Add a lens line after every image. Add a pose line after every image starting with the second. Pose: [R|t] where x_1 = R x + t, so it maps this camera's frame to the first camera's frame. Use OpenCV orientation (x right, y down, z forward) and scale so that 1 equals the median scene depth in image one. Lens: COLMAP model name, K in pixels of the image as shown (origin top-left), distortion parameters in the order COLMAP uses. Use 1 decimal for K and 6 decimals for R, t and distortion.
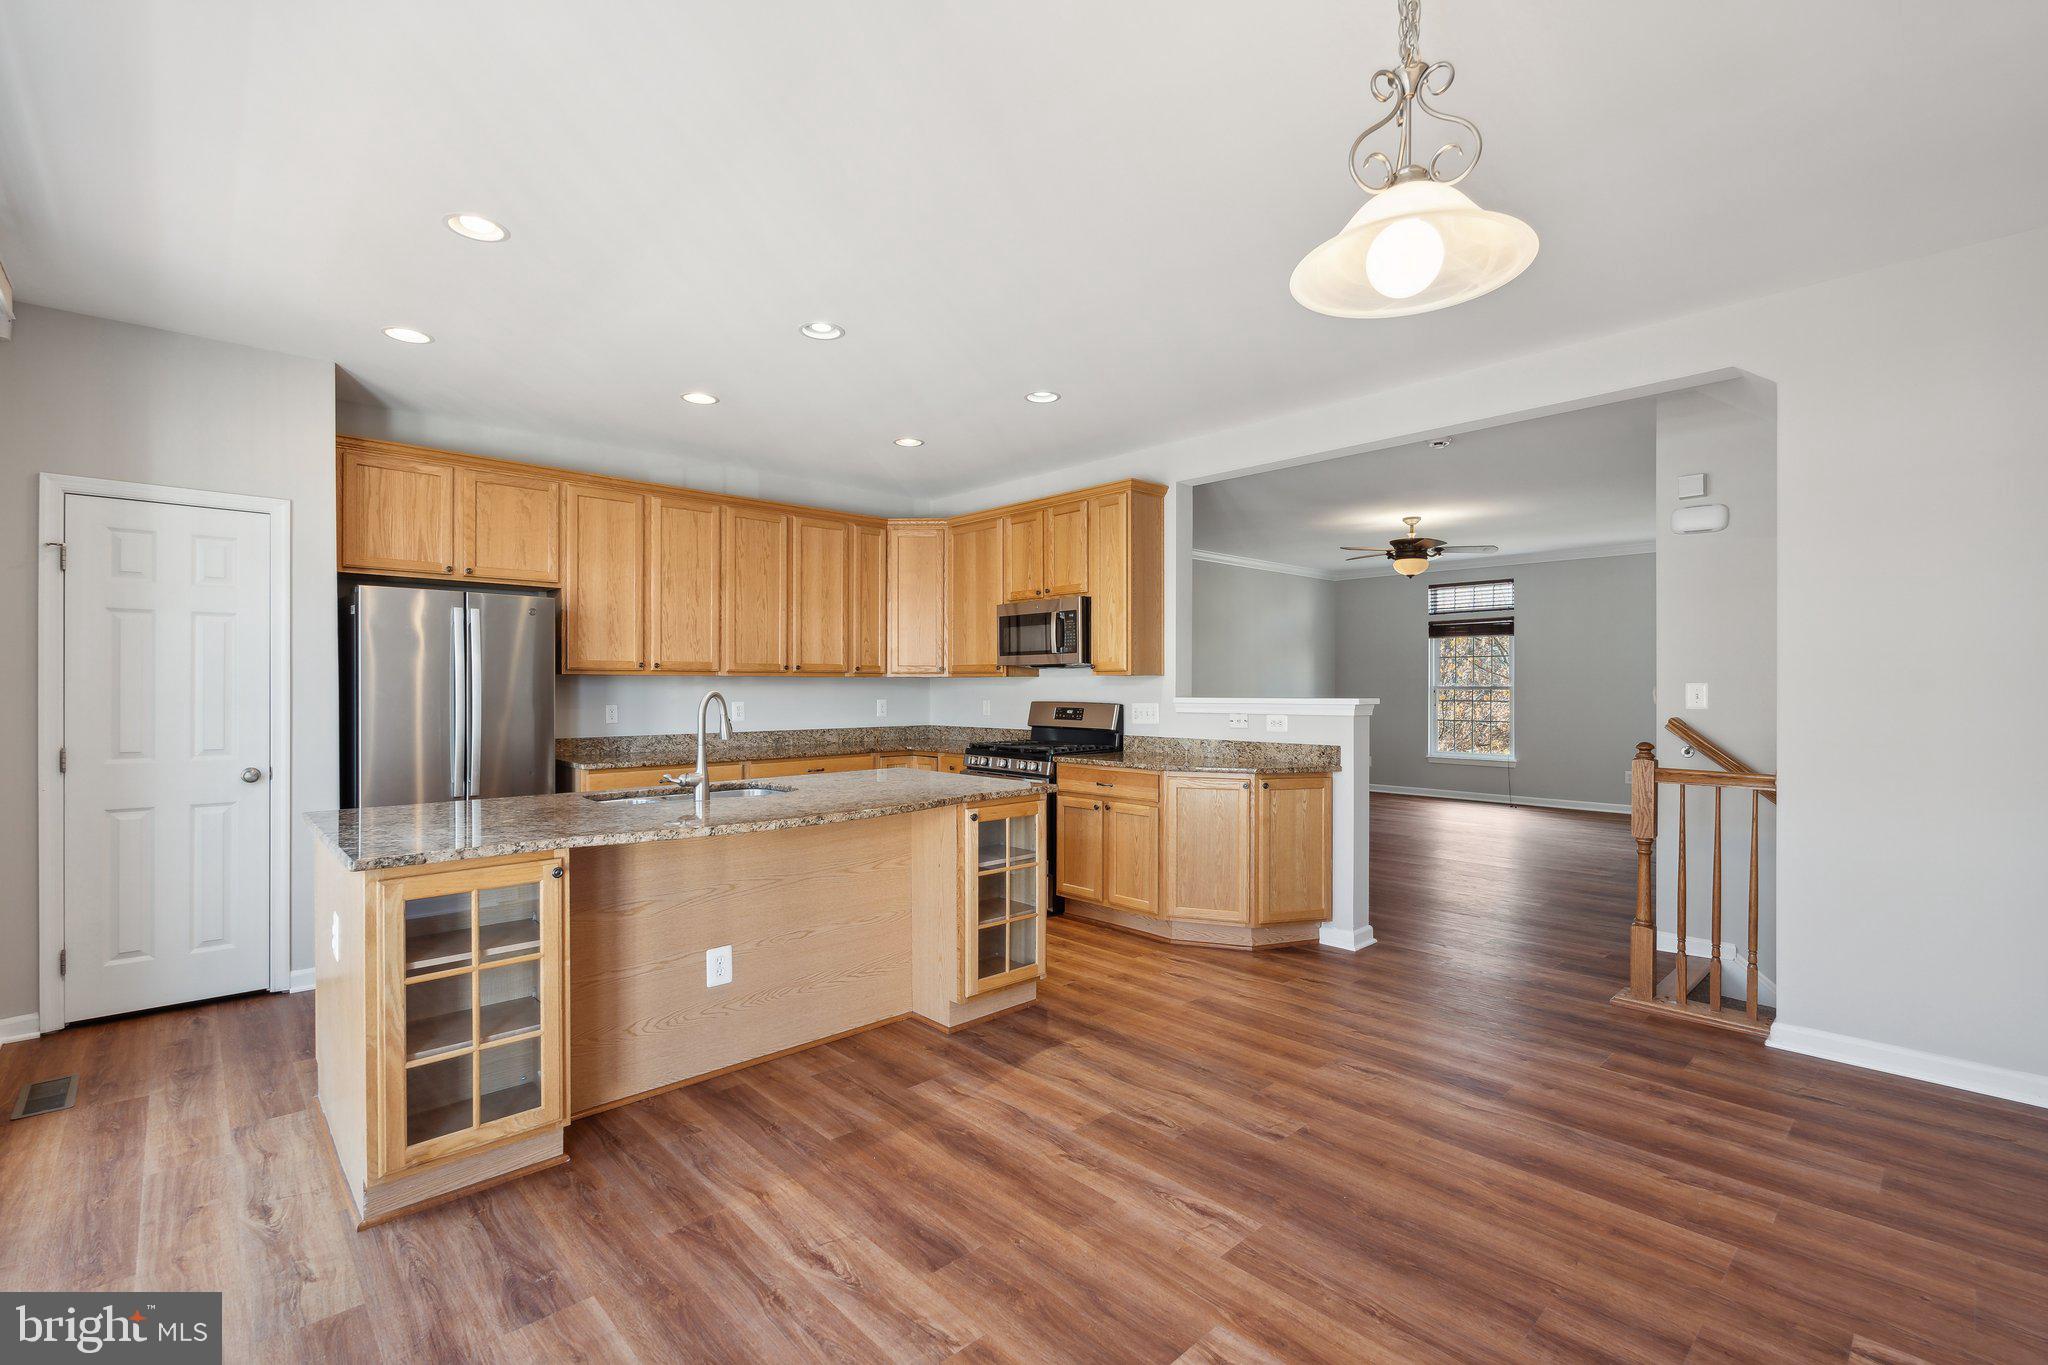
lens RADIAL K [[909.7, 0, 1026.7], [0, 909.7, 682.1], [0, 0, 1]] dist [-0.002734, 0.000297]
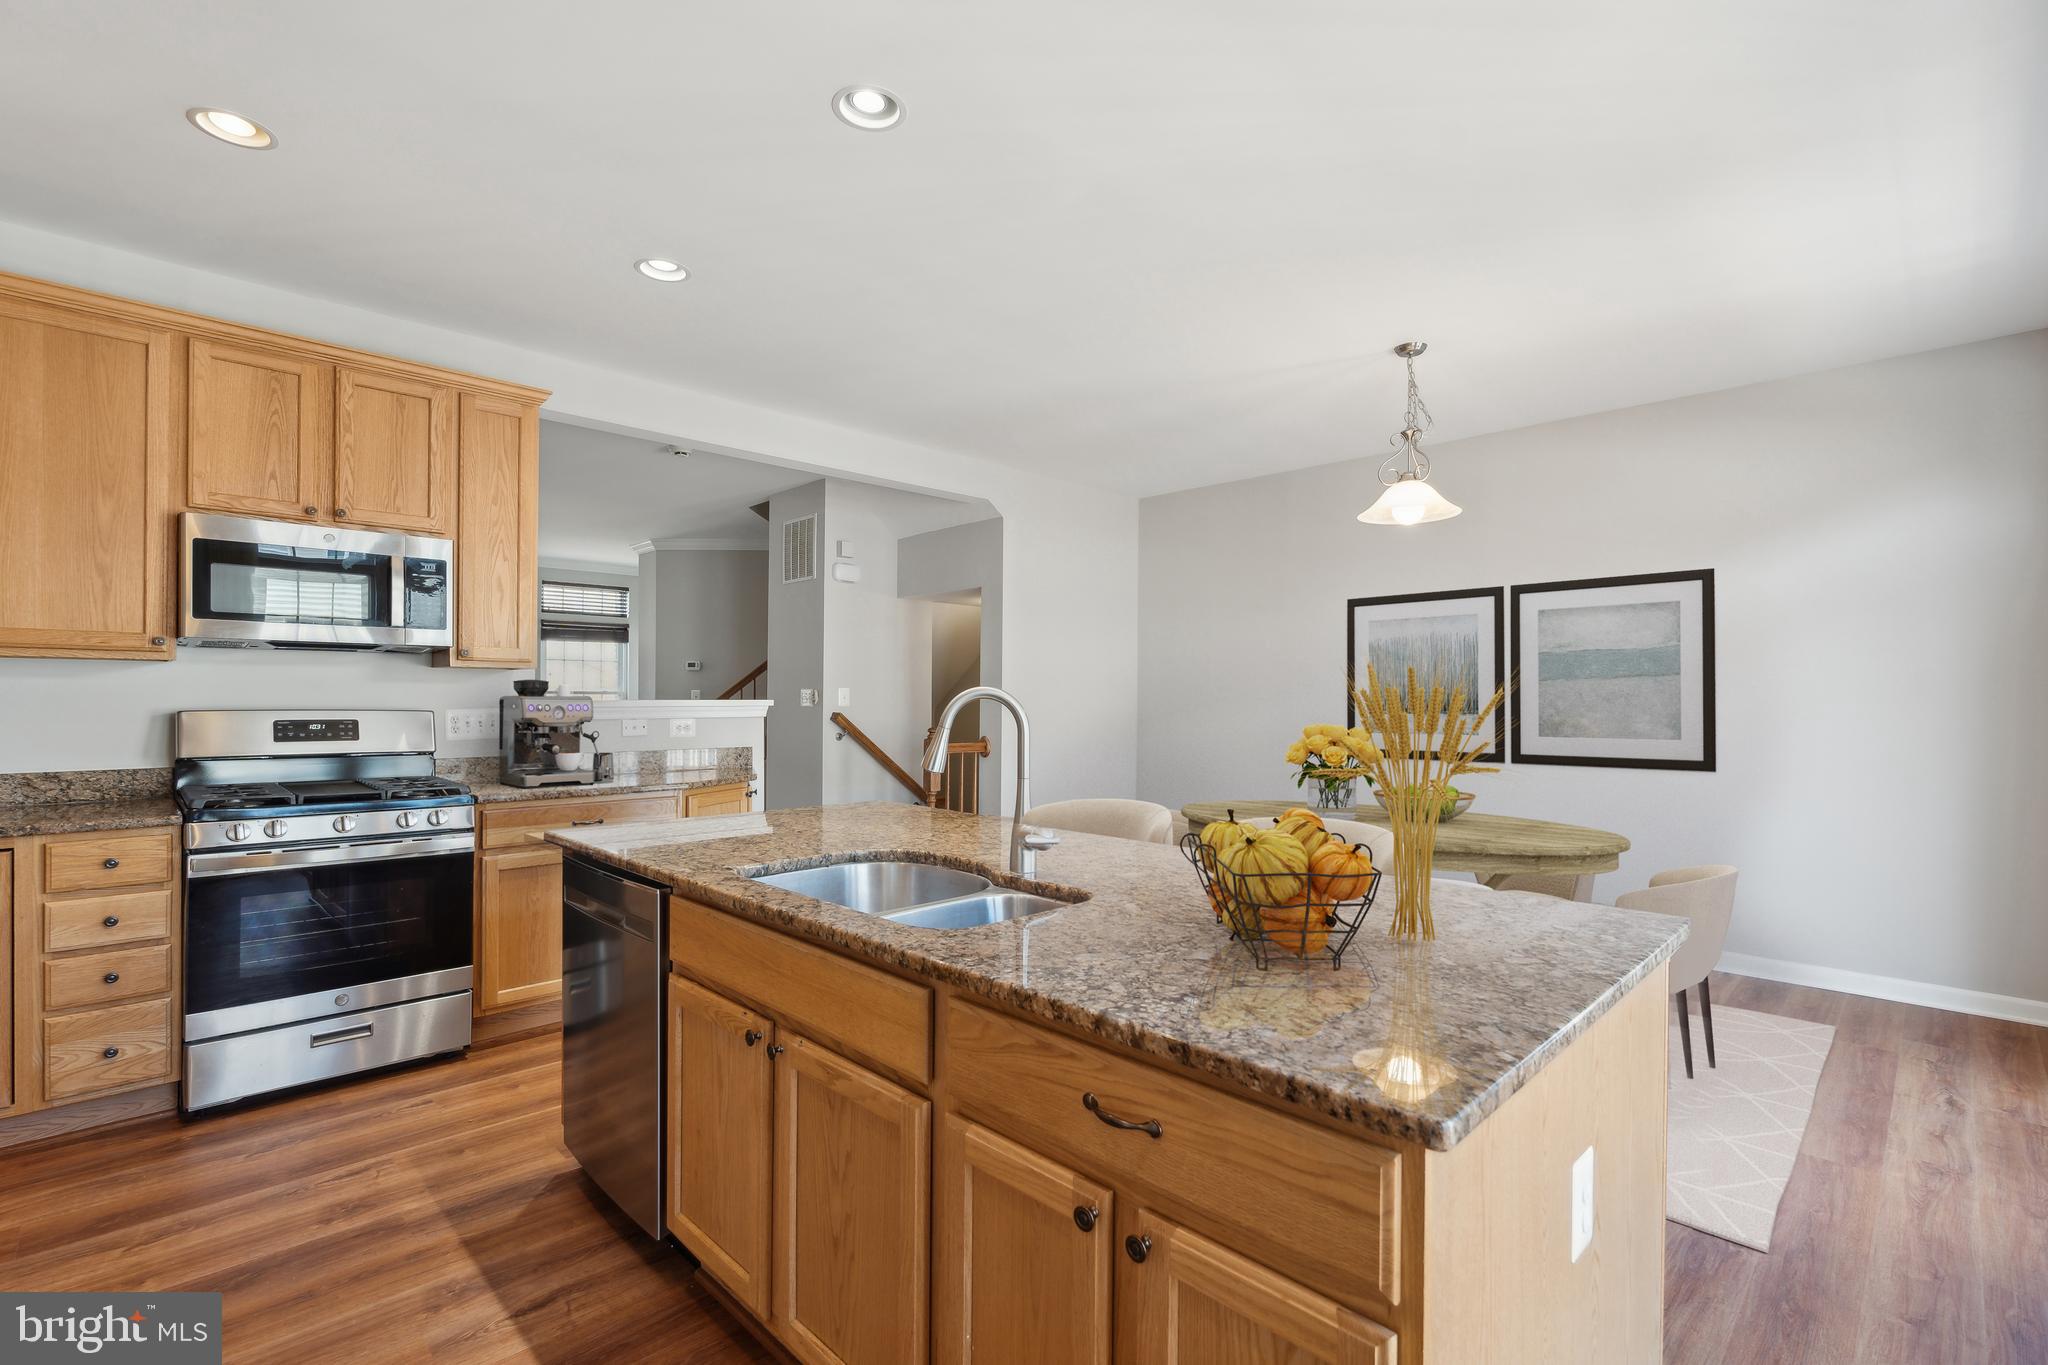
lens RADIAL K [[921.0, 0, 1018.0], [0, 921.0, 697.4], [0, 0, 1]] dist [-0.000860, 0.000120]
pose [[-0.017746, -0.000872, 0.999842, -0.668018], [-0.010091, 0.999949, 0.000693, 0.011289], [-0.999792, -0.010077, -0.017754, 0.708920]]
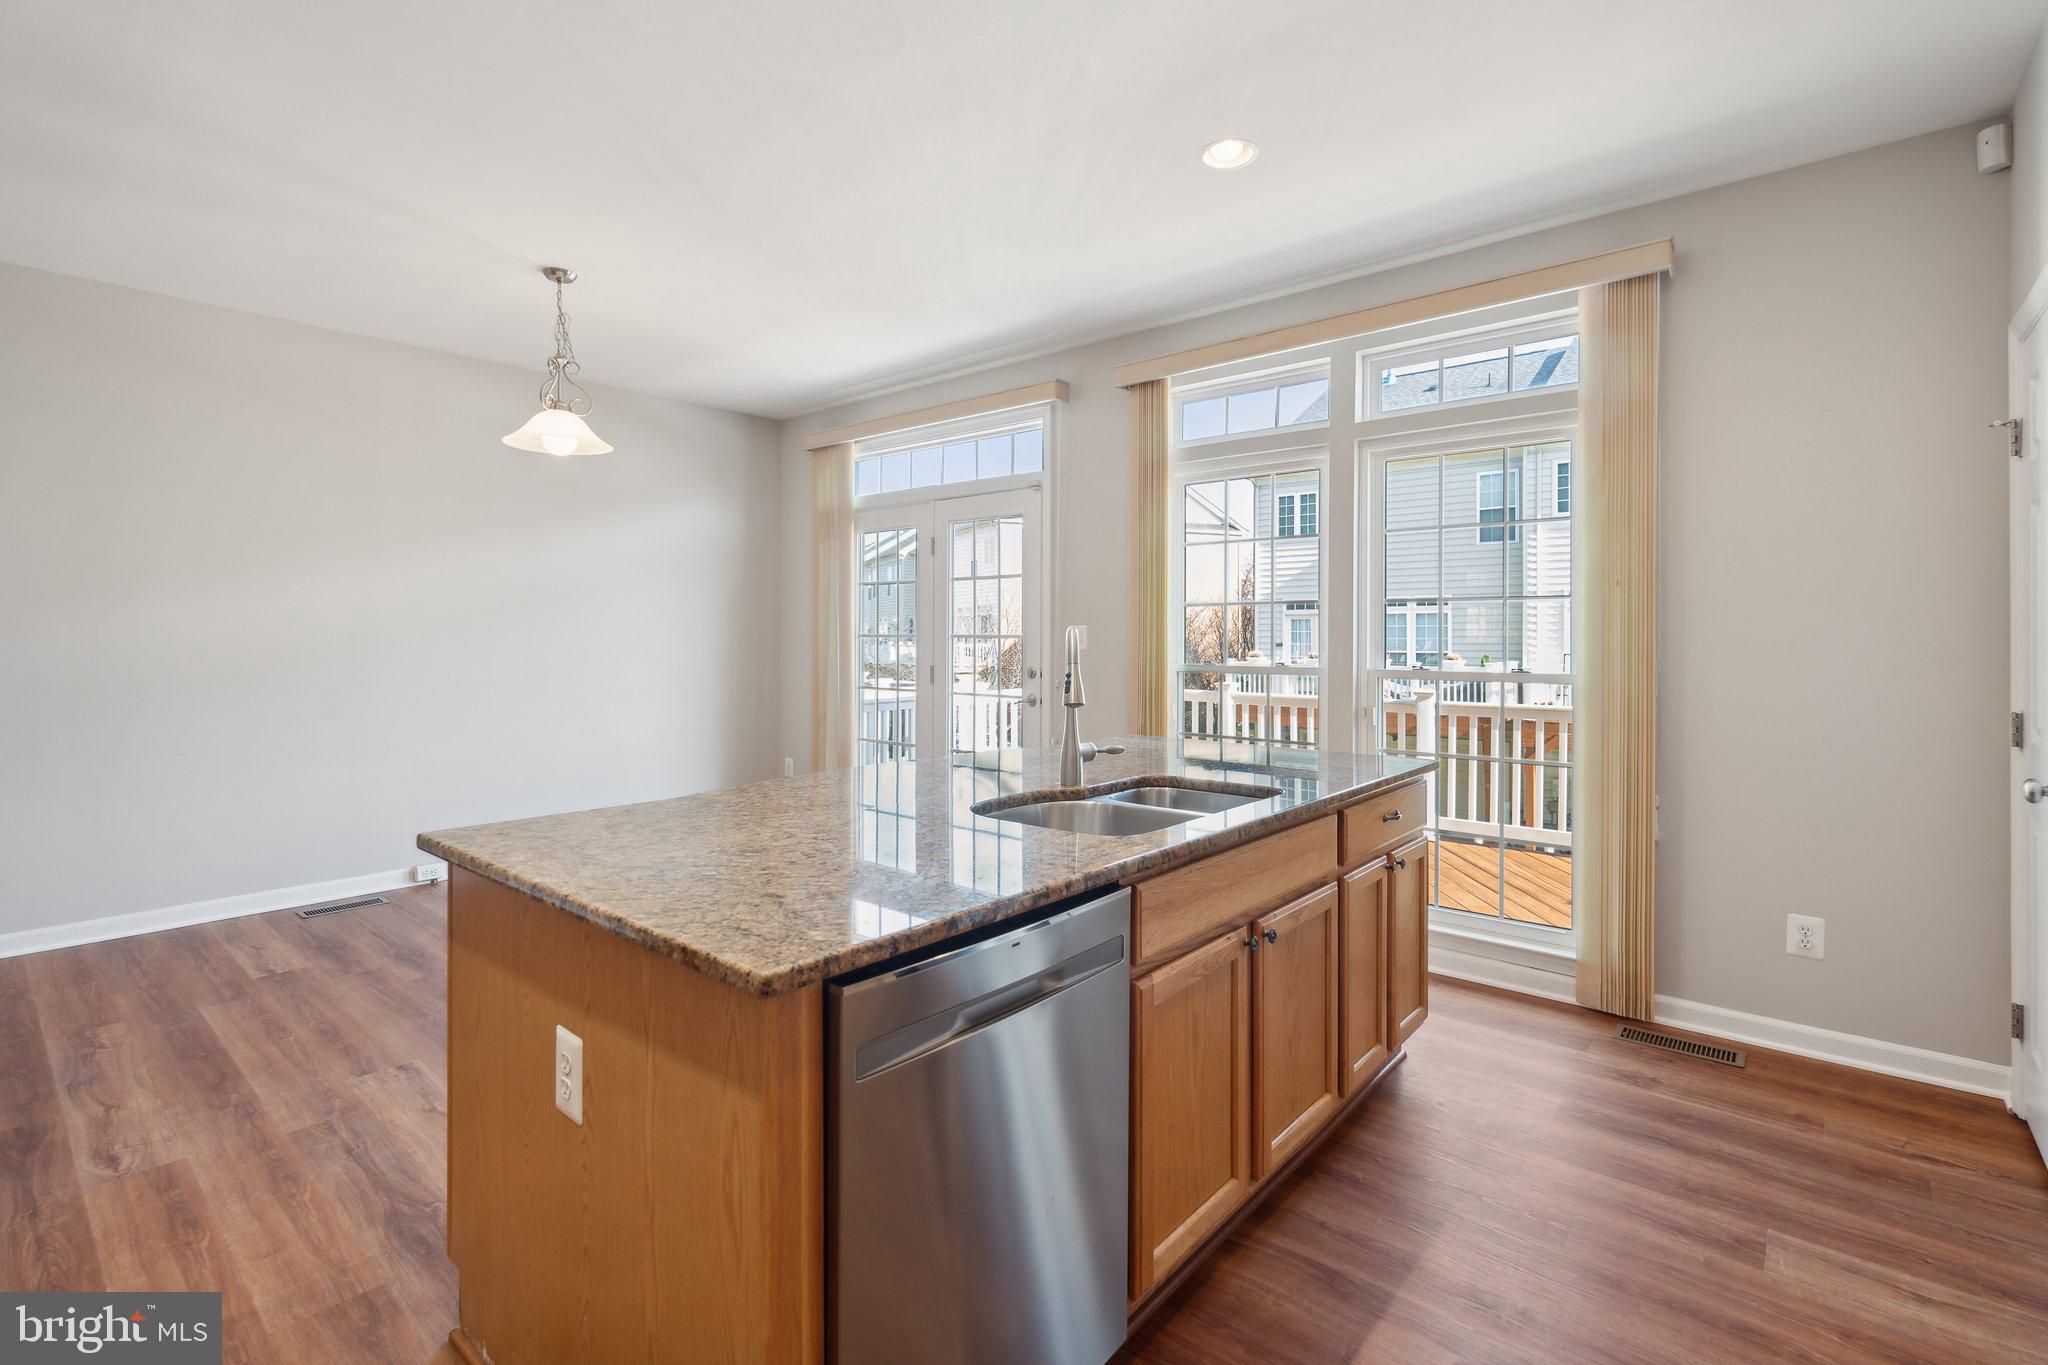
lens RADIAL K [[927.2, 0, 1026.9], [0, 927.2, 661.3], [0, 0, 1]] dist [-0.000471, 0.000261]
pose [[-0.993473, -0.000010, -0.114070, -0.169172], [-0.002048, 0.999840, 0.017750, 0.015870], [0.114052, 0.017868, -0.993314, 1.186196]]
